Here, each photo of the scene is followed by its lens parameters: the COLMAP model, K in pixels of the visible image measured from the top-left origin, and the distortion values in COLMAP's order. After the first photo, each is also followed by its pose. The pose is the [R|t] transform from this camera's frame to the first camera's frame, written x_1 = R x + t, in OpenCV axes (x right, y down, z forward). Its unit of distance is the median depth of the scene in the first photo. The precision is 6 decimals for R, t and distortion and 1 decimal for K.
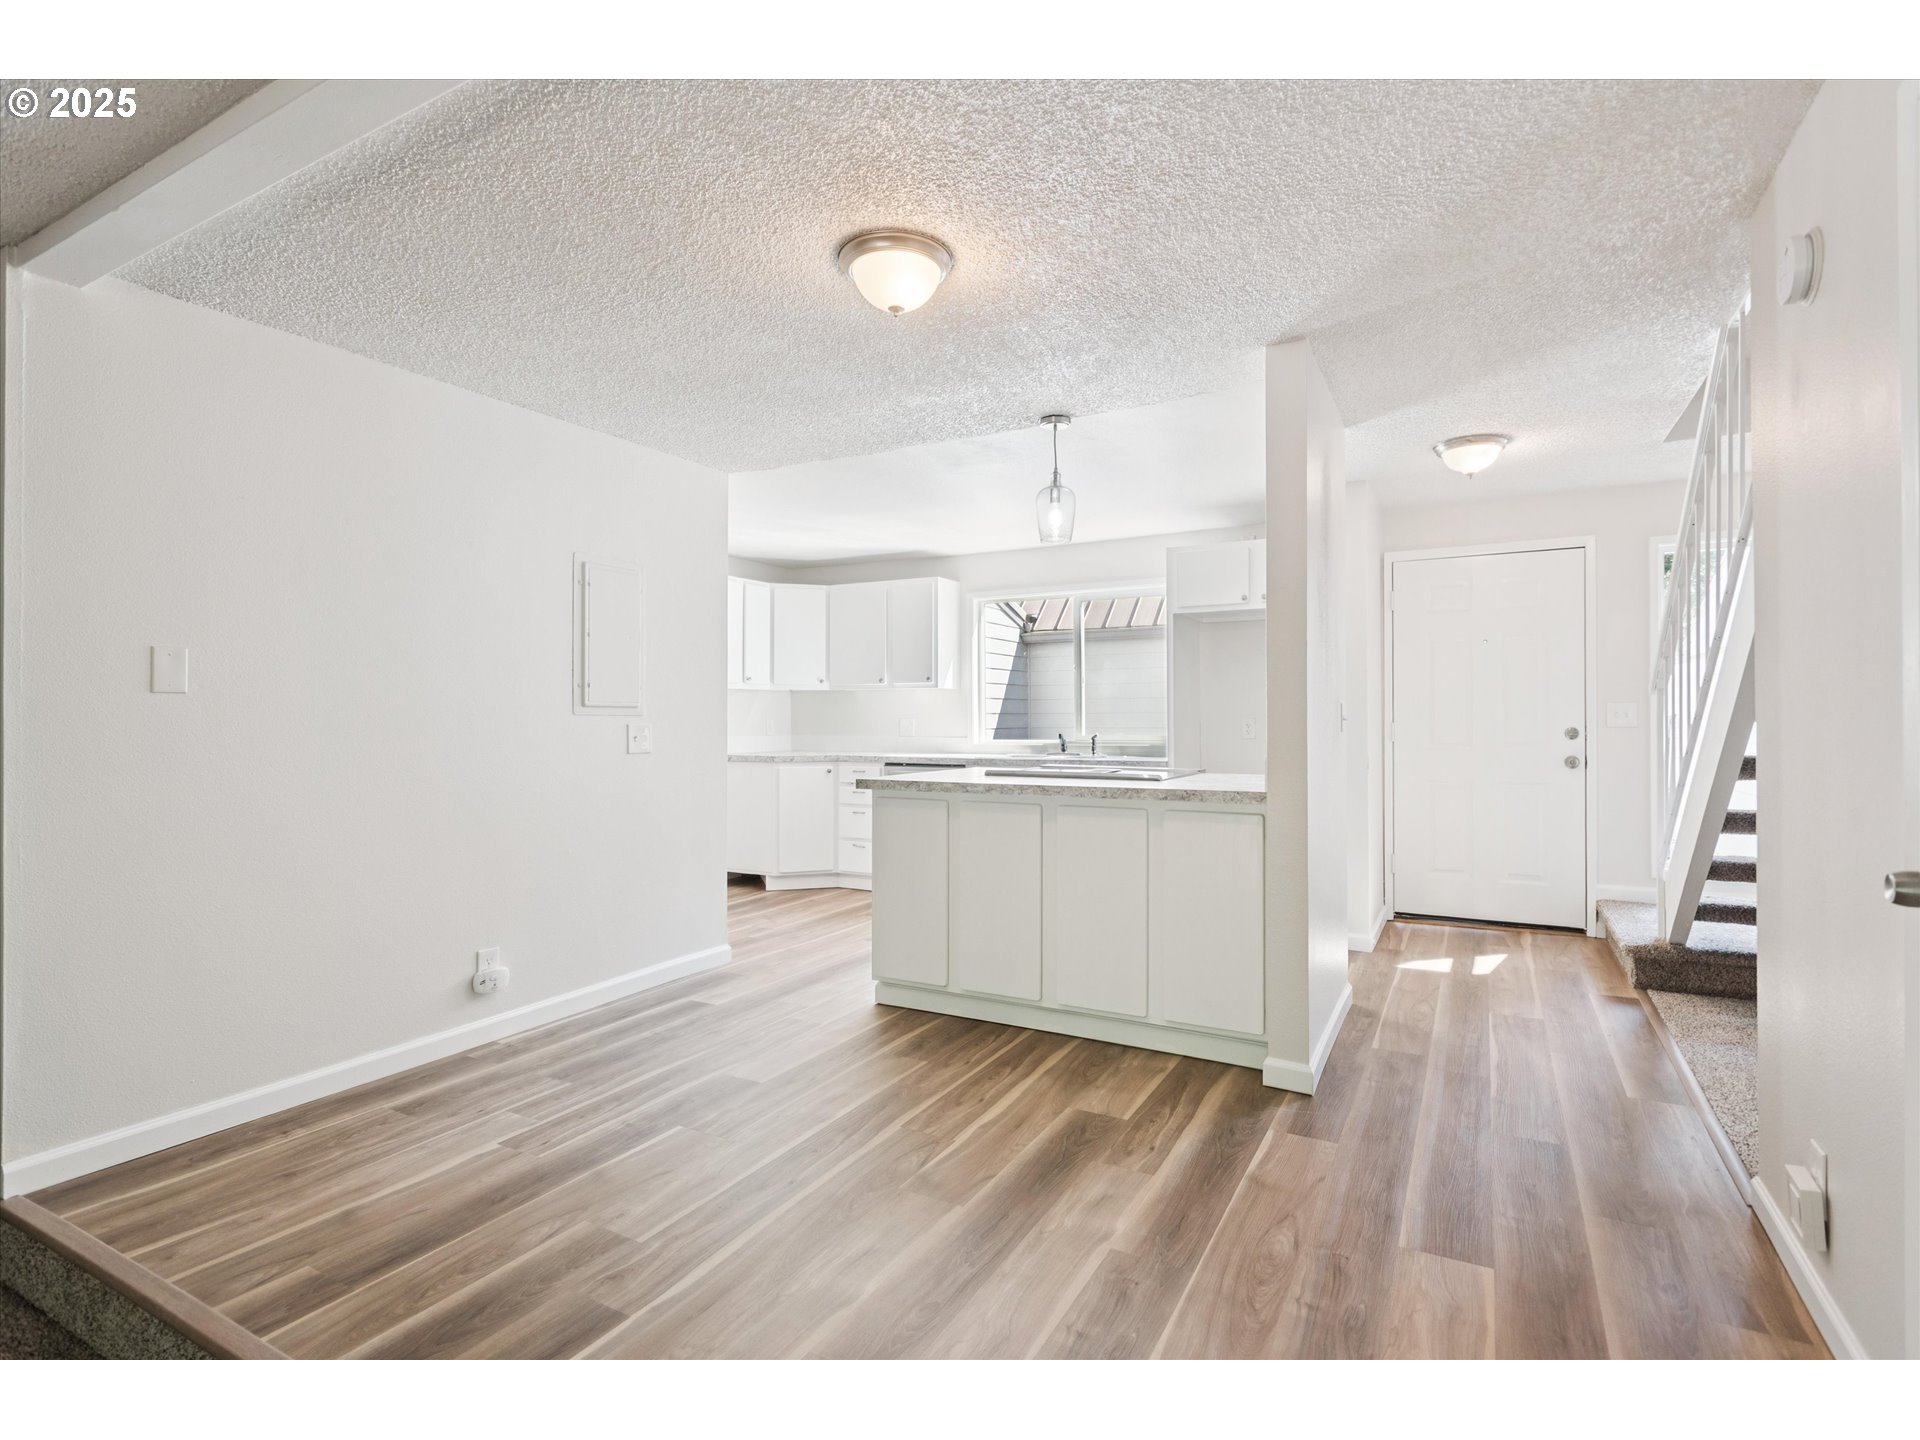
lens RADIAL K [[938.3, 0, 970.5], [0, 938.3, 713.0], [0, 0, 1]] dist [-0.004952, -0.002758]
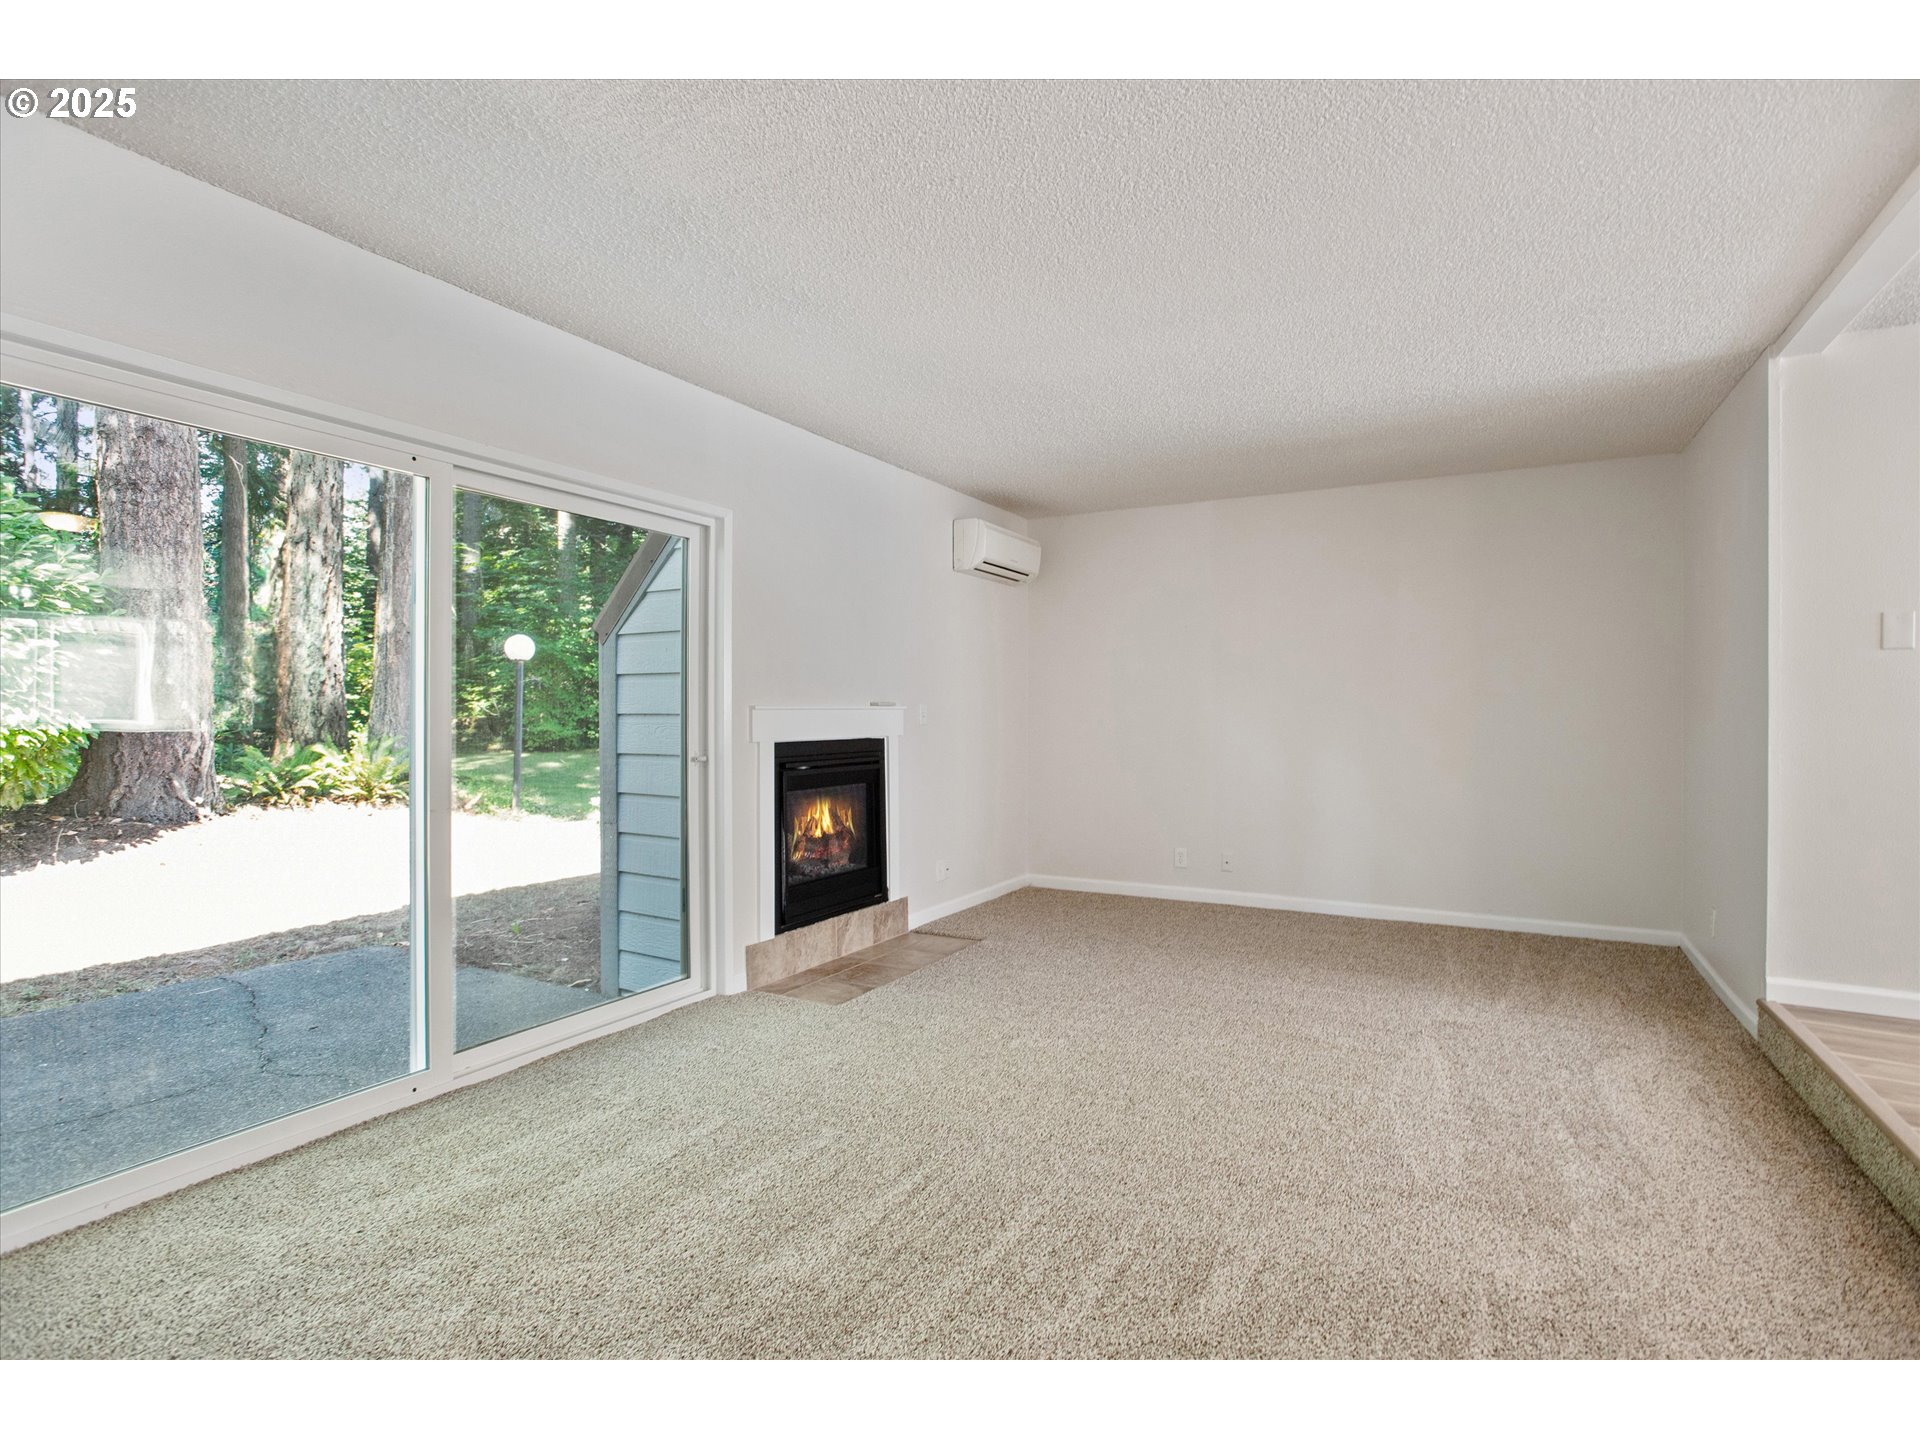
lens RADIAL K [[938.3, 0, 964.3], [0, 938.3, 714.7], [0, 0, 1]] dist [-0.004952, -0.002758]
pose [[-0.009068, 0.007455, -0.999931, 0.261831], [0.003593, 0.999966, 0.007423, 0.035507], [0.999952, -0.003525, -0.009095, -0.150496]]
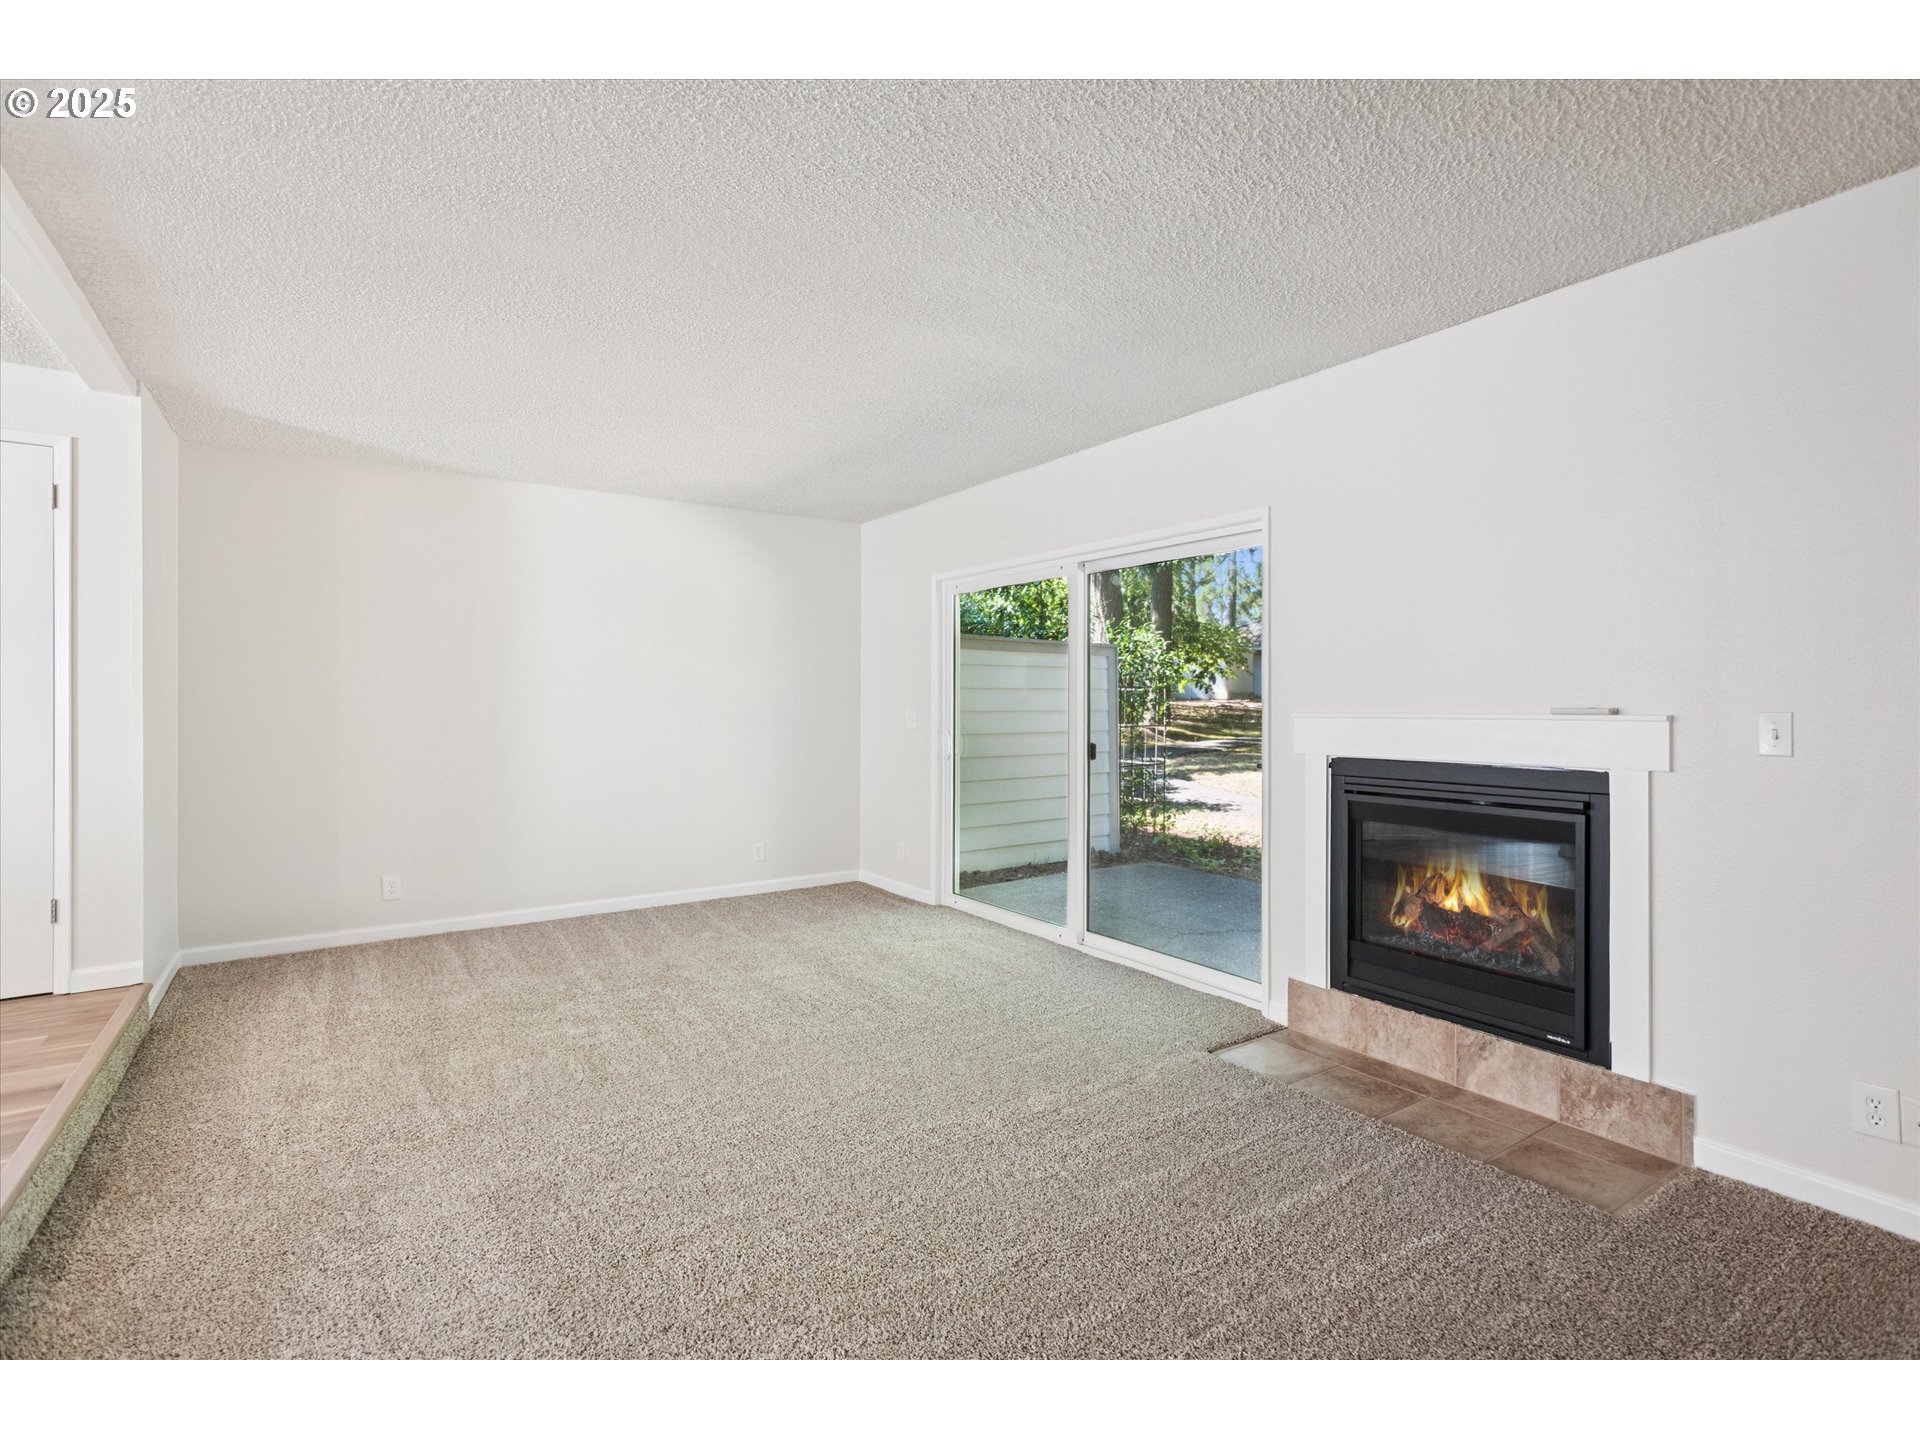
lens RADIAL K [[938.3, 0, 980.5], [0, 938.3, 715.4], [0, 0, 1]] dist [-0.004952, -0.002758]
pose [[-0.901176, -0.004693, 0.433428, -0.959939], [0.003357, 0.999836, 0.017806, 0.016434], [-0.433440, 0.017501, -0.901012, 0.612595]]
